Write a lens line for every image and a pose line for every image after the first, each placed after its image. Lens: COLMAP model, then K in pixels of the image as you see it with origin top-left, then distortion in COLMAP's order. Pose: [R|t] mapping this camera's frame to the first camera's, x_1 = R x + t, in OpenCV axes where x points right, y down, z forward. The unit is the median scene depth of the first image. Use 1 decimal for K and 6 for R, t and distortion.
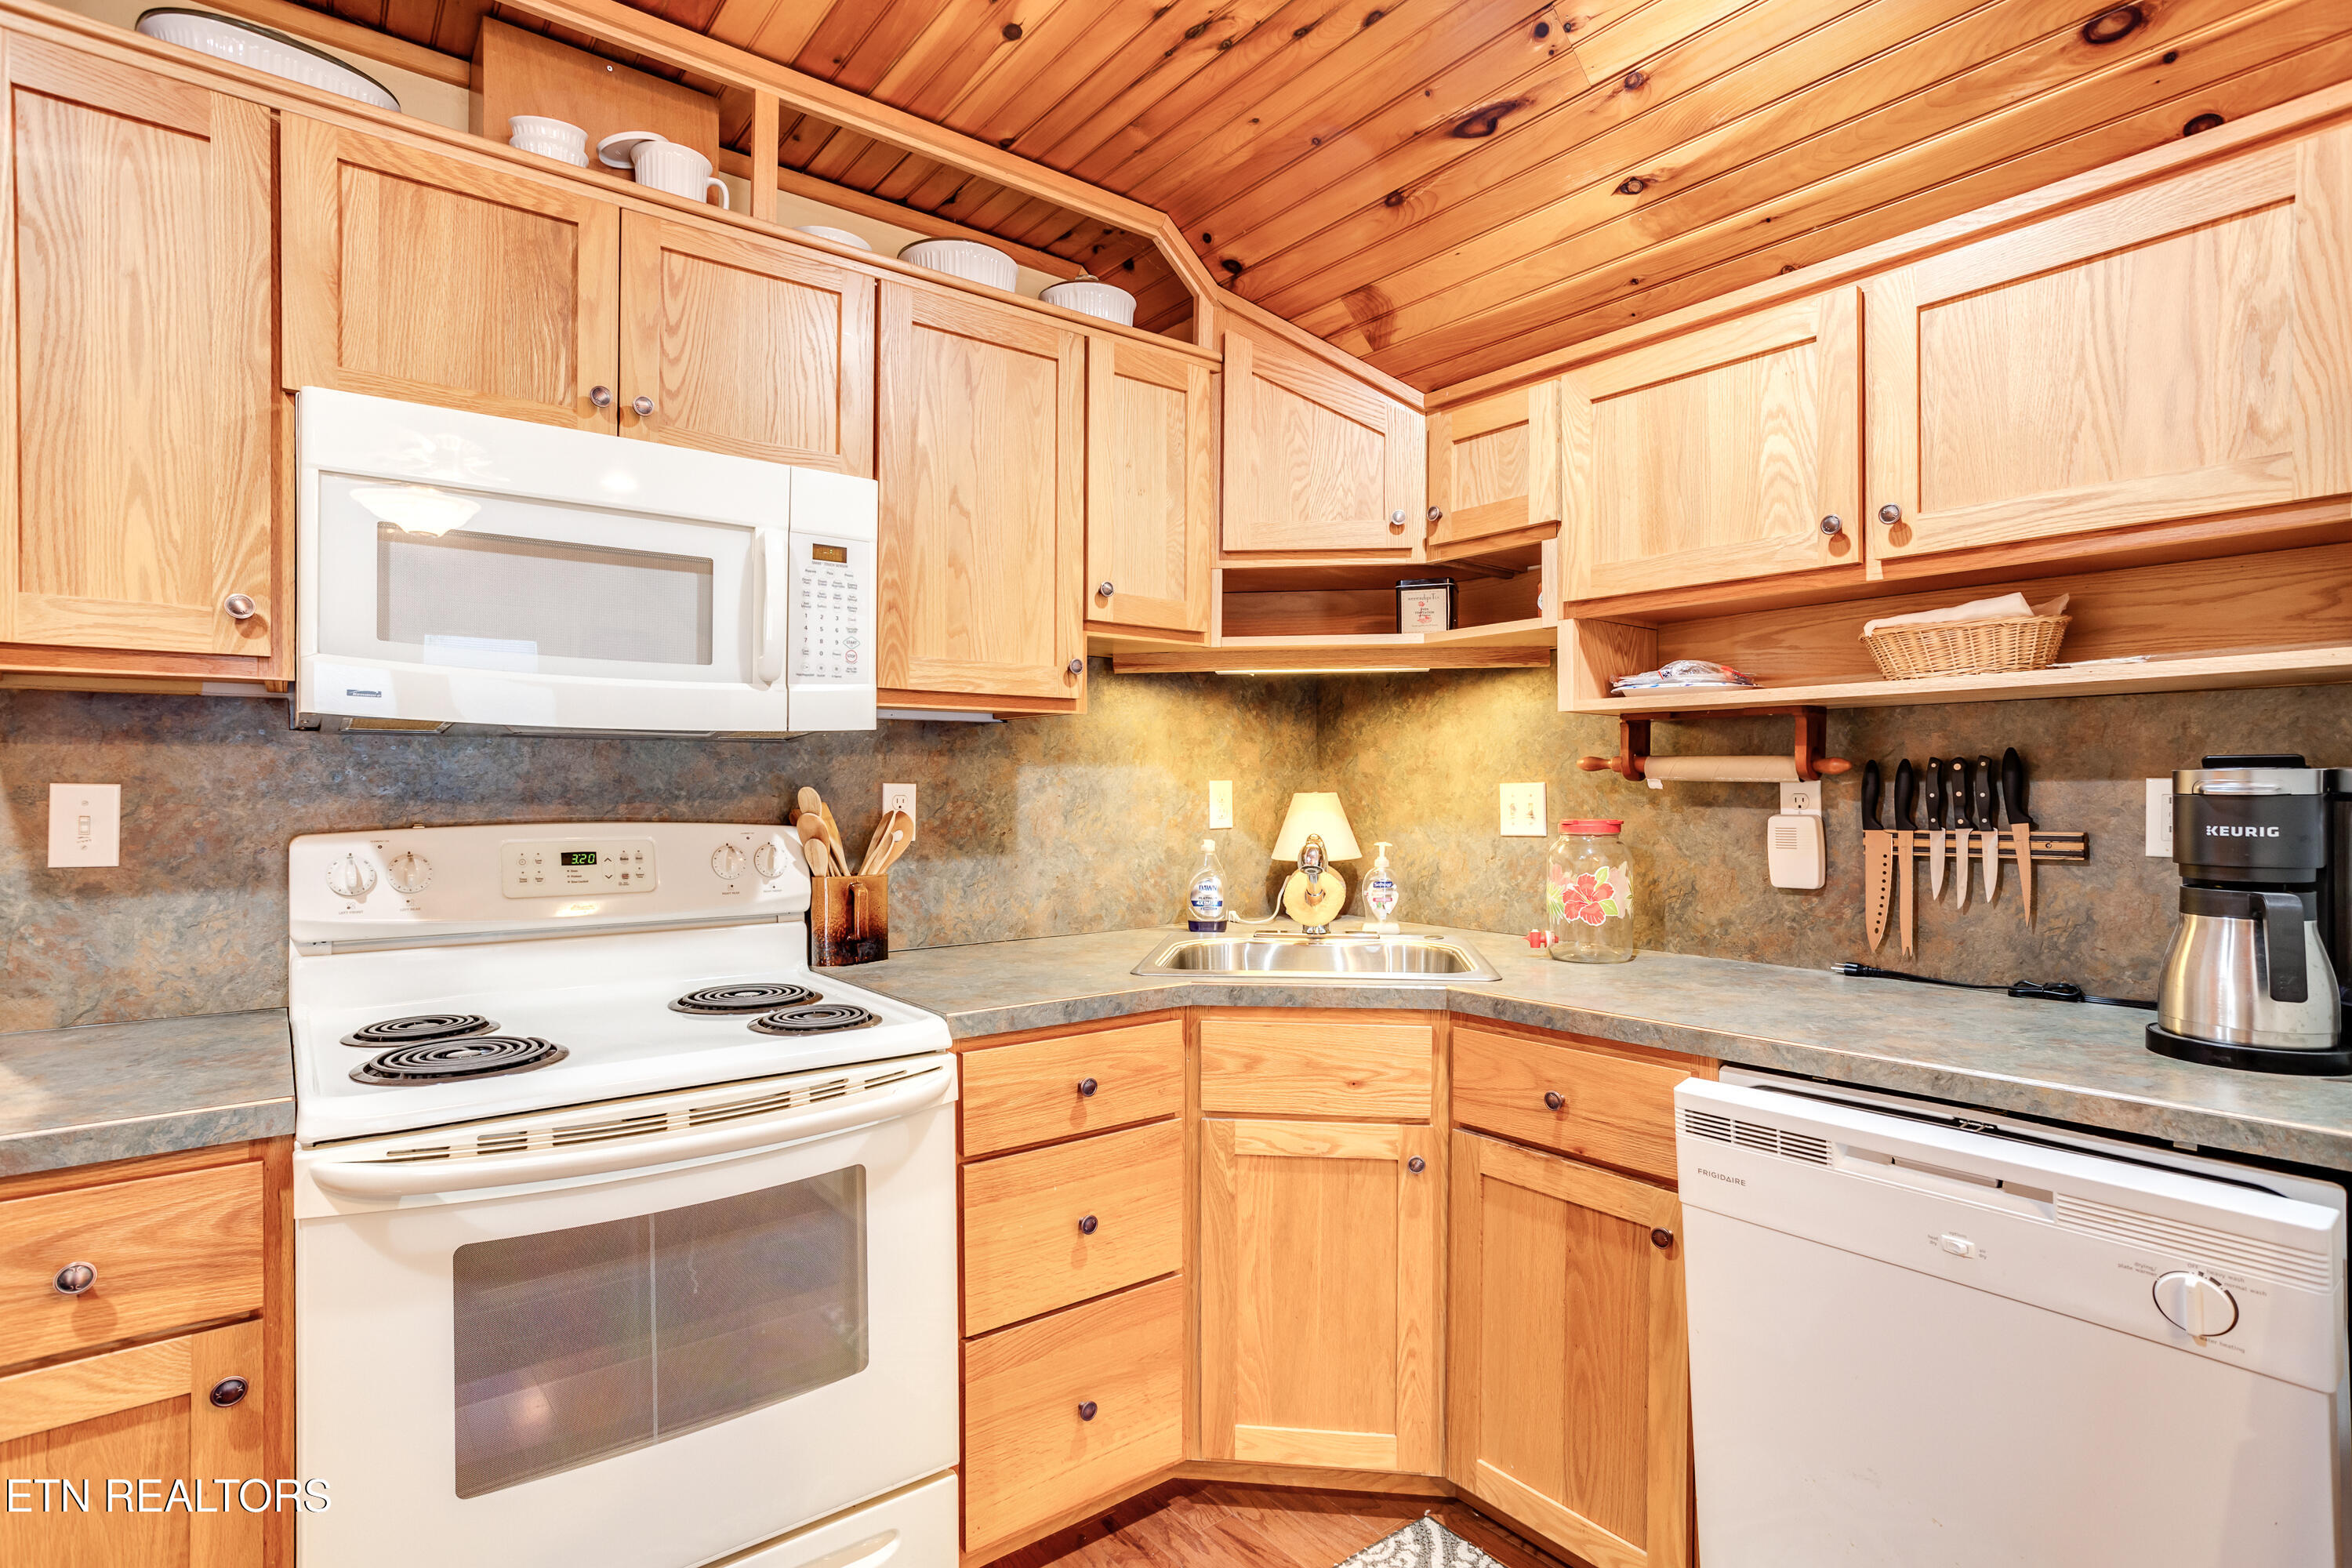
lens RADIAL K [[1169.8, 0, 1166.0], [0, 1169.8, 800.4], [0, 0, 1]] dist [-0.047444, 0.029807]
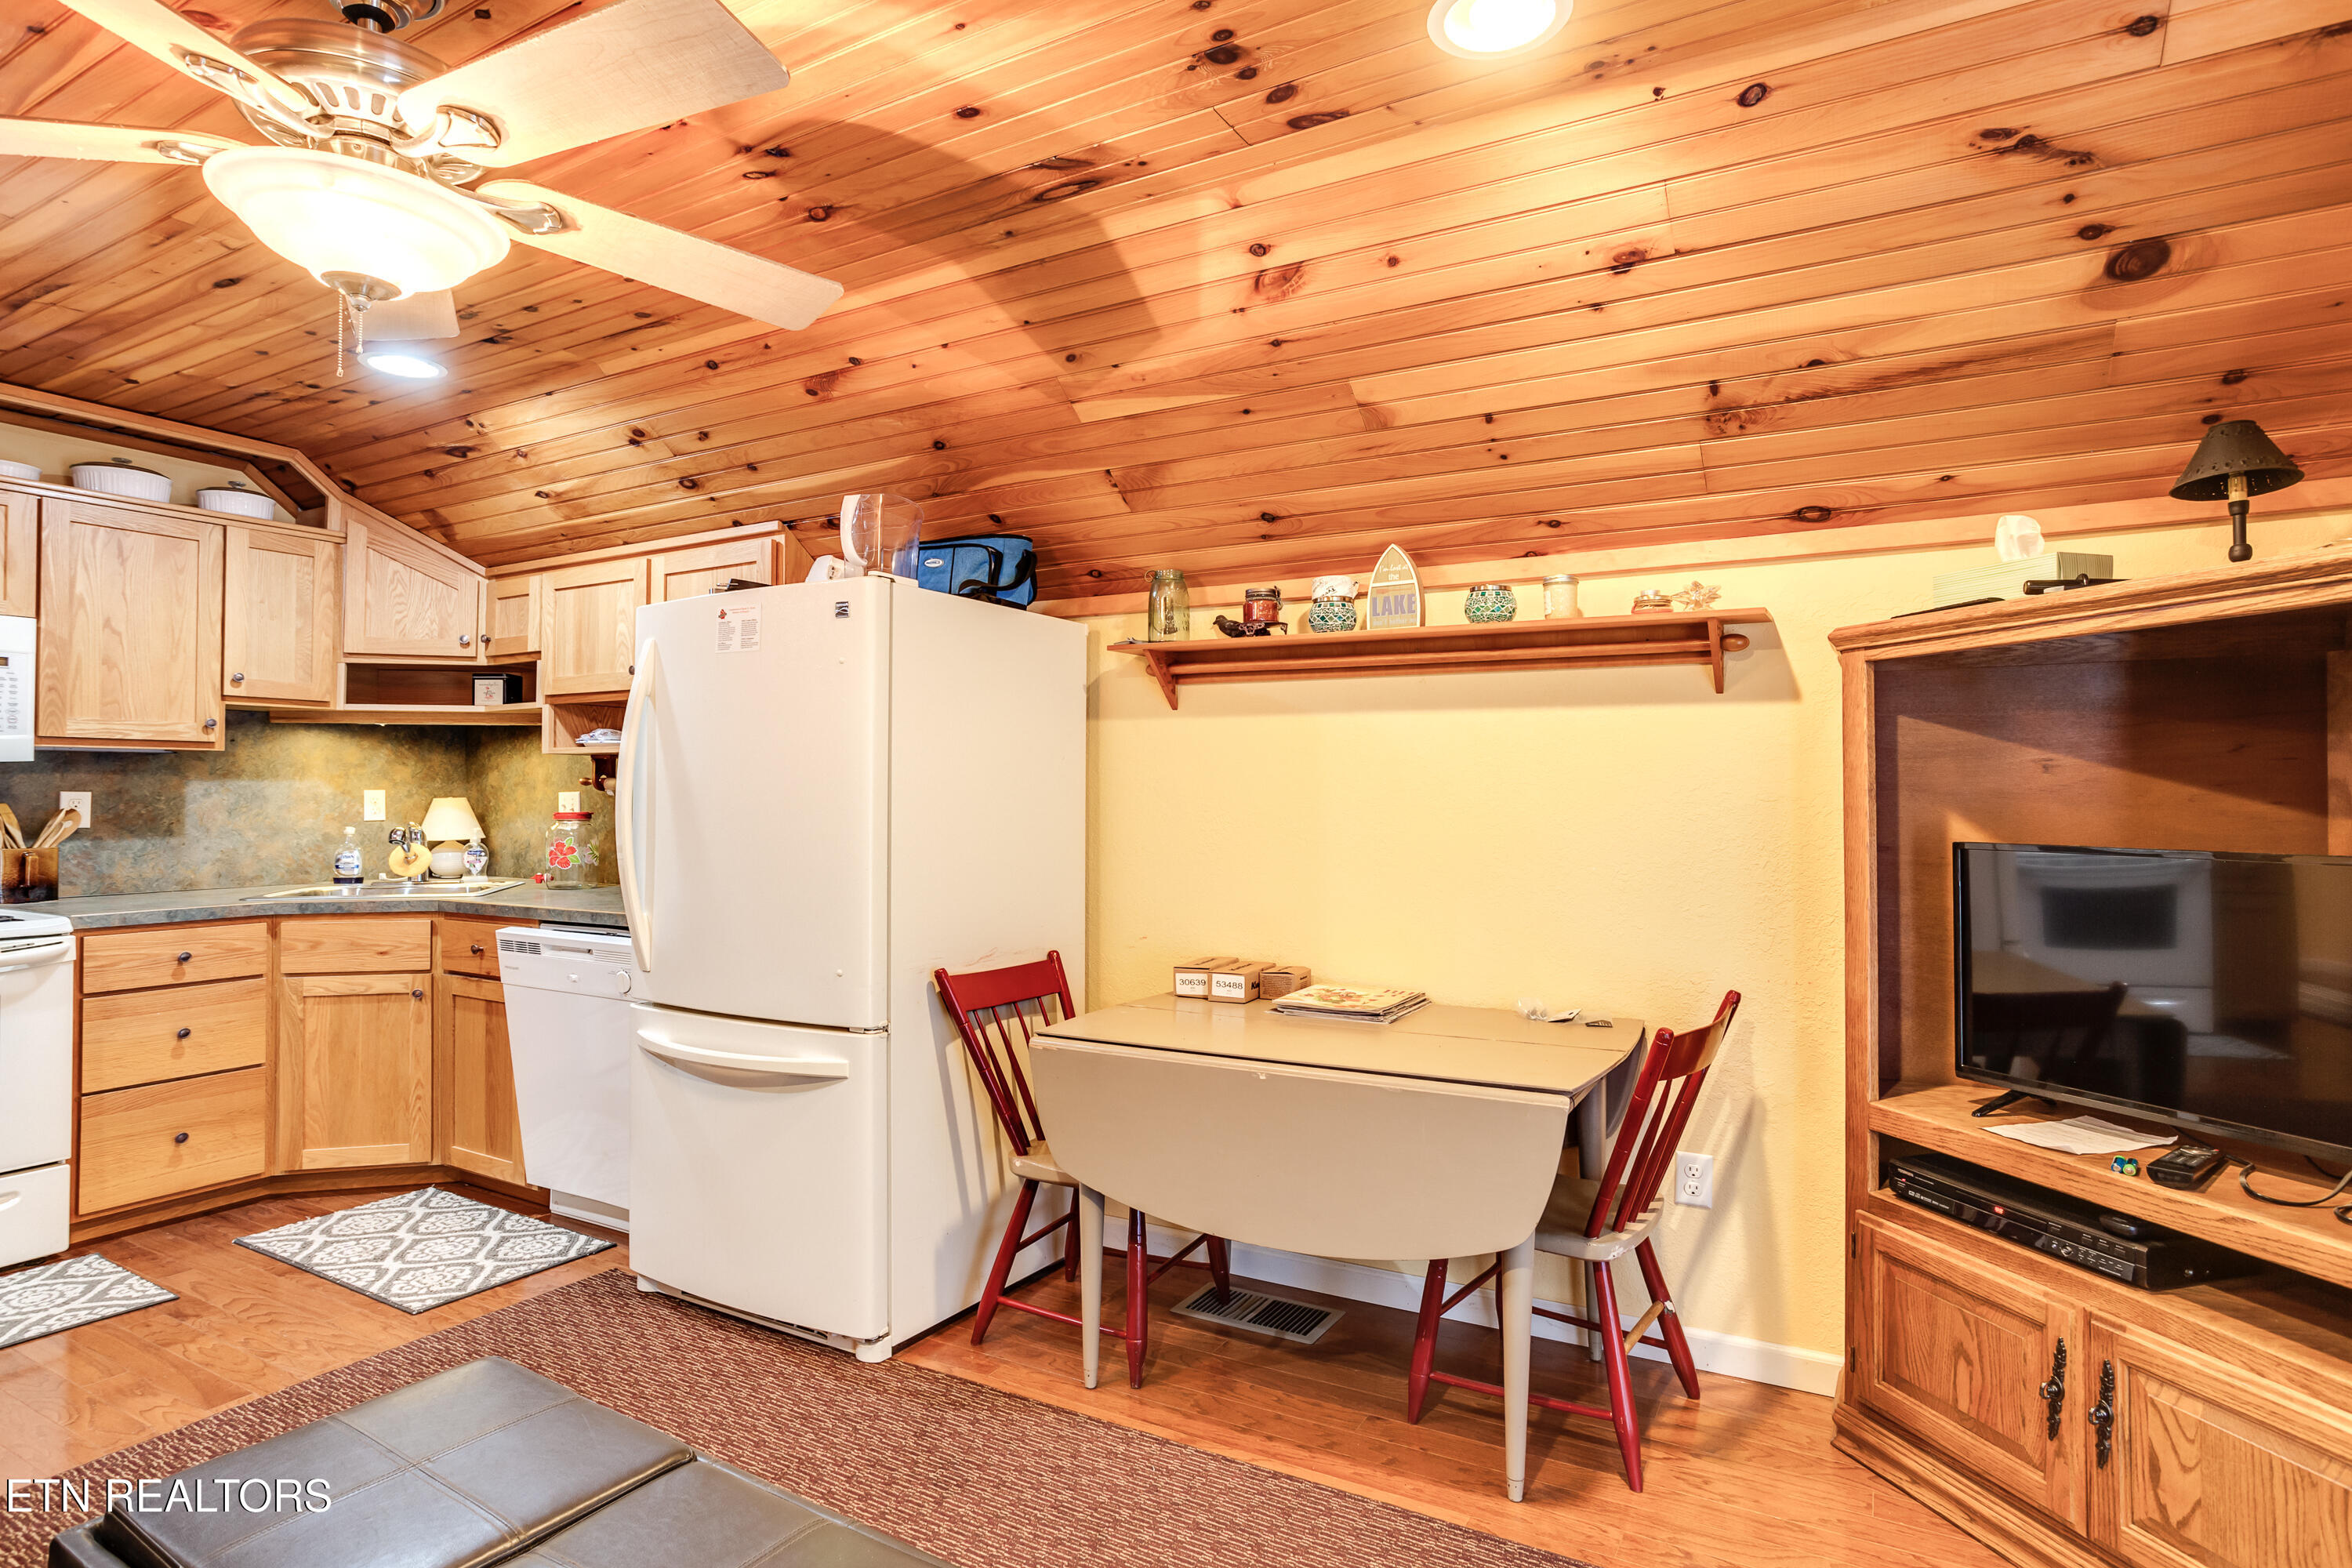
lens RADIAL K [[1169.8, 0, 1172.2], [0, 1169.8, 783.2], [0, 0, 1]] dist [-0.047444, 0.029807]
pose [[0.909994, 0.007330, 0.414556, 0.501780], [0.000709, 0.999815, -0.019236, 0.005639], [-0.414620, 0.017799, 0.909821, -1.104182]]
